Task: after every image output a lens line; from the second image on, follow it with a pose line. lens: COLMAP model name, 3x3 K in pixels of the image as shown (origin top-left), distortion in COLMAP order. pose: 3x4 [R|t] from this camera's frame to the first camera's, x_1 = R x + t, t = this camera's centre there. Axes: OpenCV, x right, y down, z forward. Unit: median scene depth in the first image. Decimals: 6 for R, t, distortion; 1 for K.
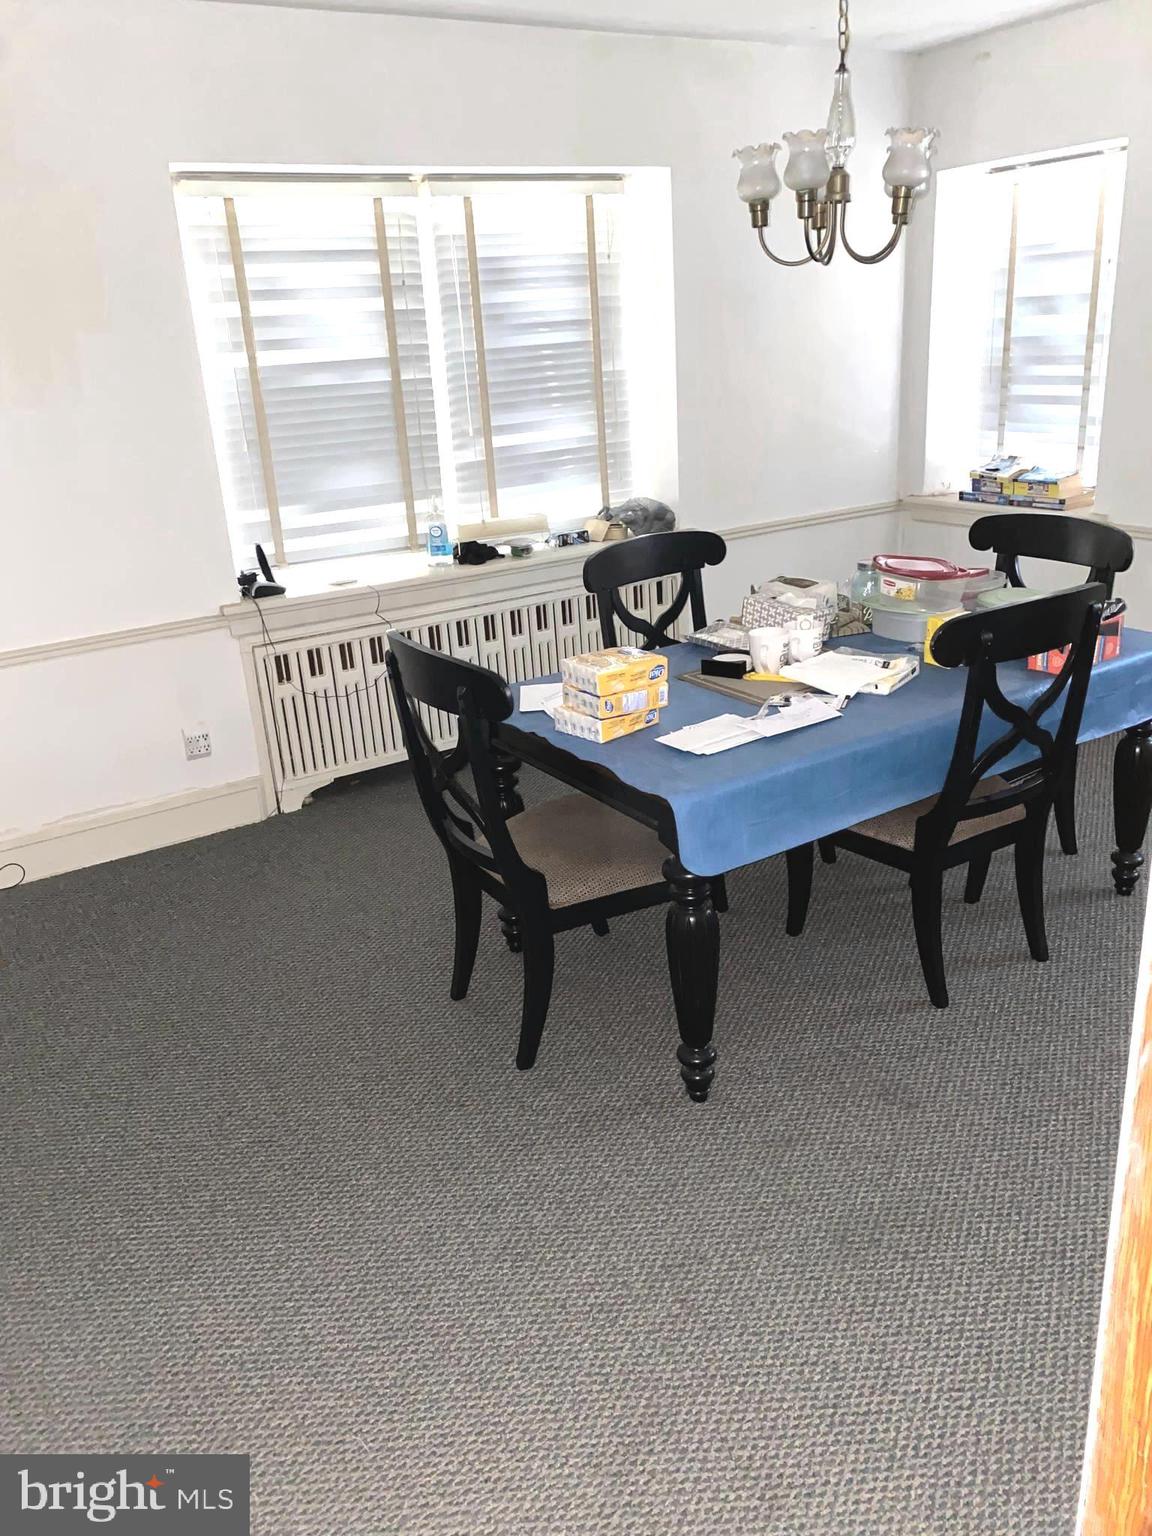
lens RADIAL K [[1194.9, 0, 574.9], [0, 1194.9, 783.2], [0, 0, 1]] dist [0.021379, 0.004785]
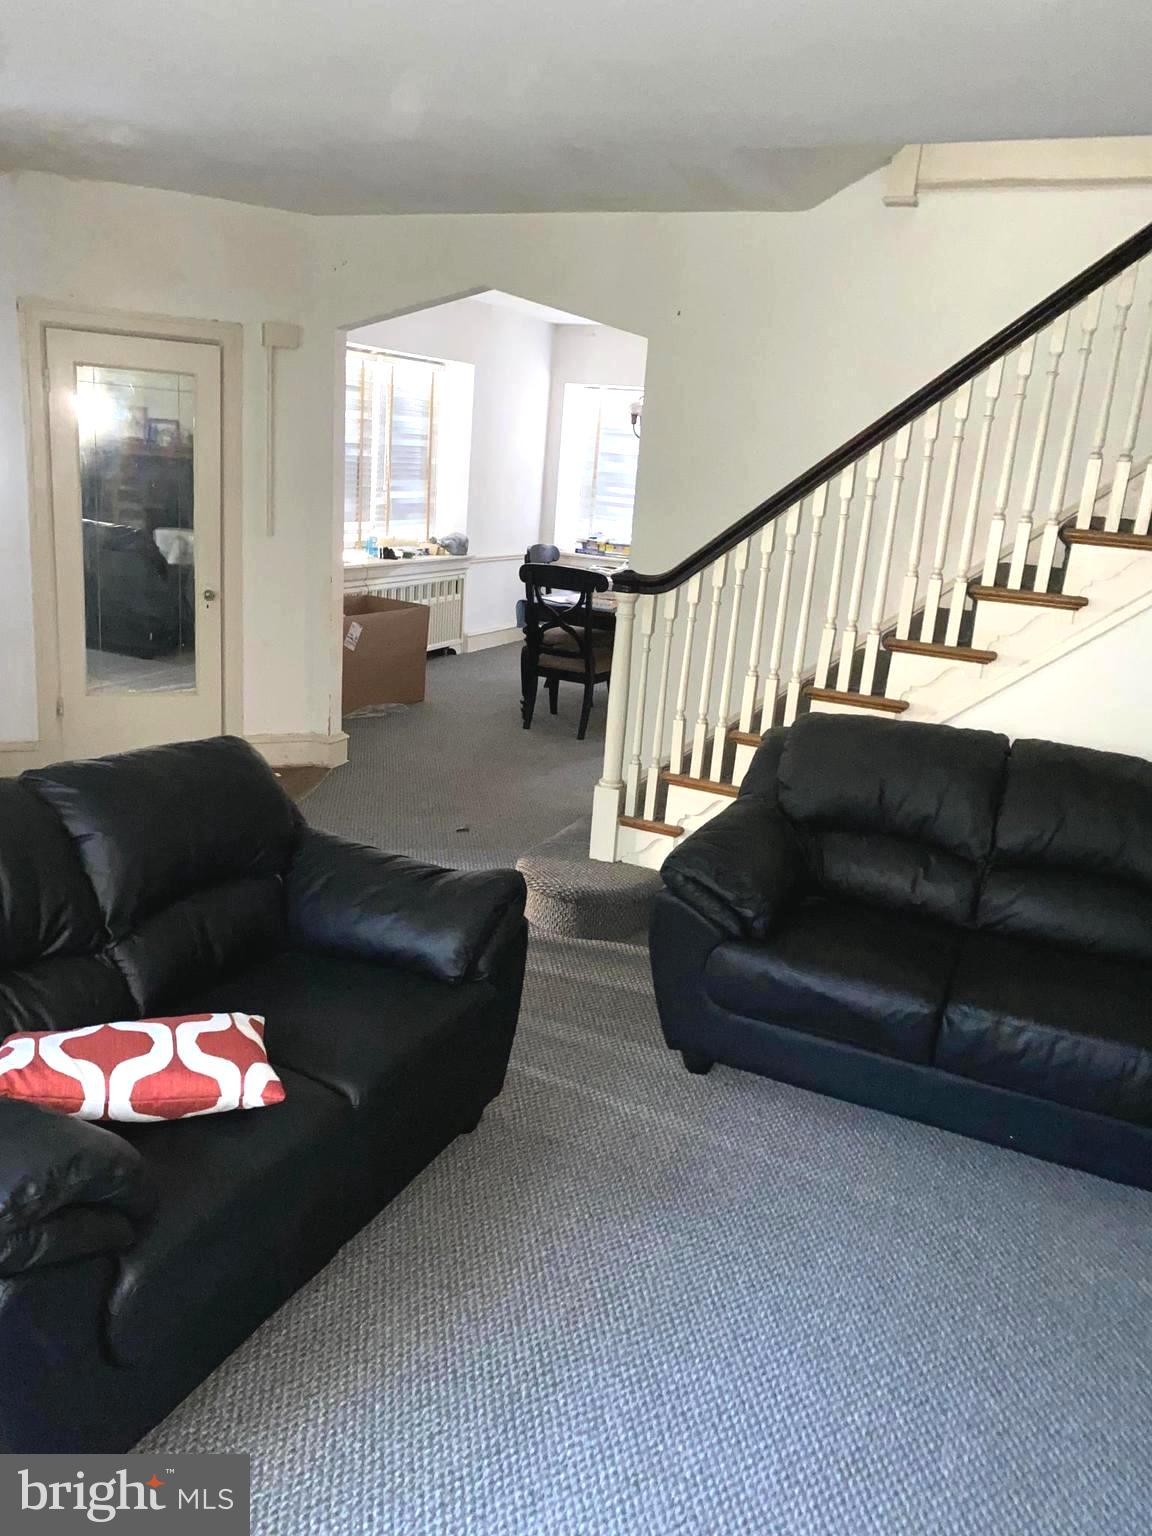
lens RADIAL K [[1168.4, 0, 576.0], [0, 1168.4, 768.0], [0, 0, 1]] dist [0.095692, -0.093345]
pose [[0.840692, -0.020531, 0.541125, -0.803264], [0.069796, 0.995054, -0.070682, 0.272076], [-0.536997, 0.097190, 0.837967, -0.603854]]
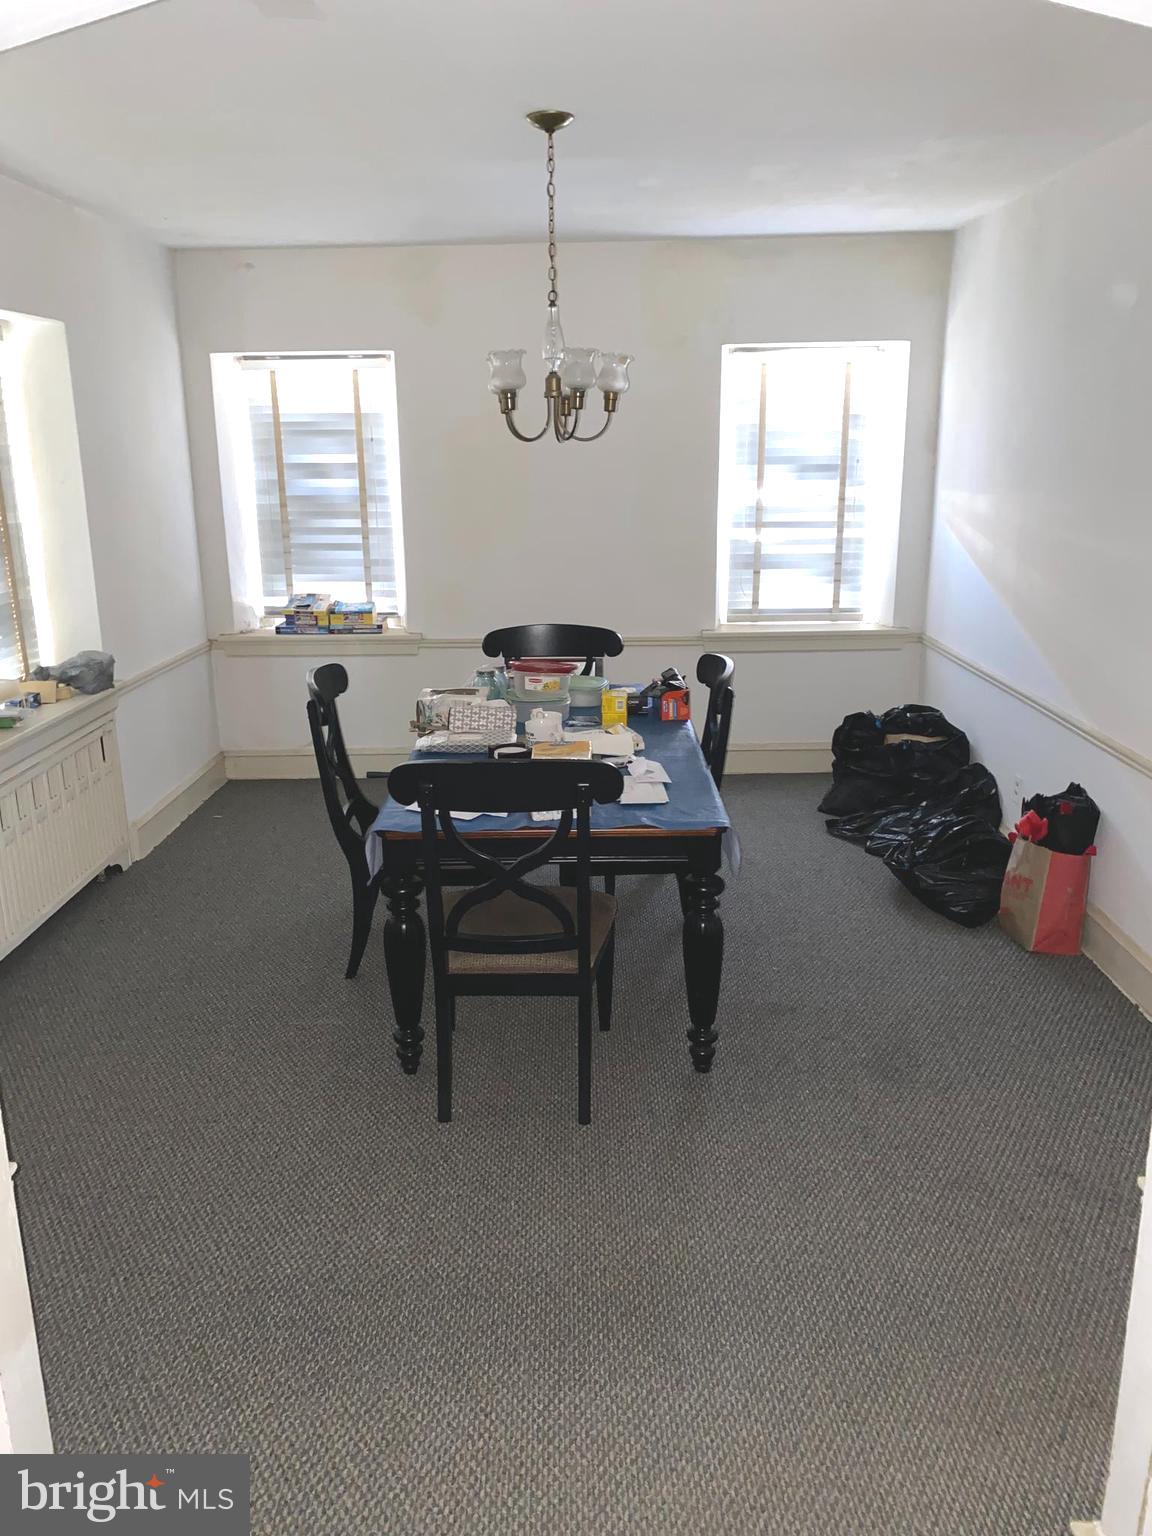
lens RADIAL K [[1186.1, 0, 618.8], [0, 1186.1, 769.1], [0, 0, 1]] dist [0.076389, -0.099679]
pose [[0.544328, -0.176739, 0.820043, -0.523276], [0.284284, 0.958573, 0.017894, -0.051466], [-0.789234, 0.223385, 0.572022, 0.158655]]
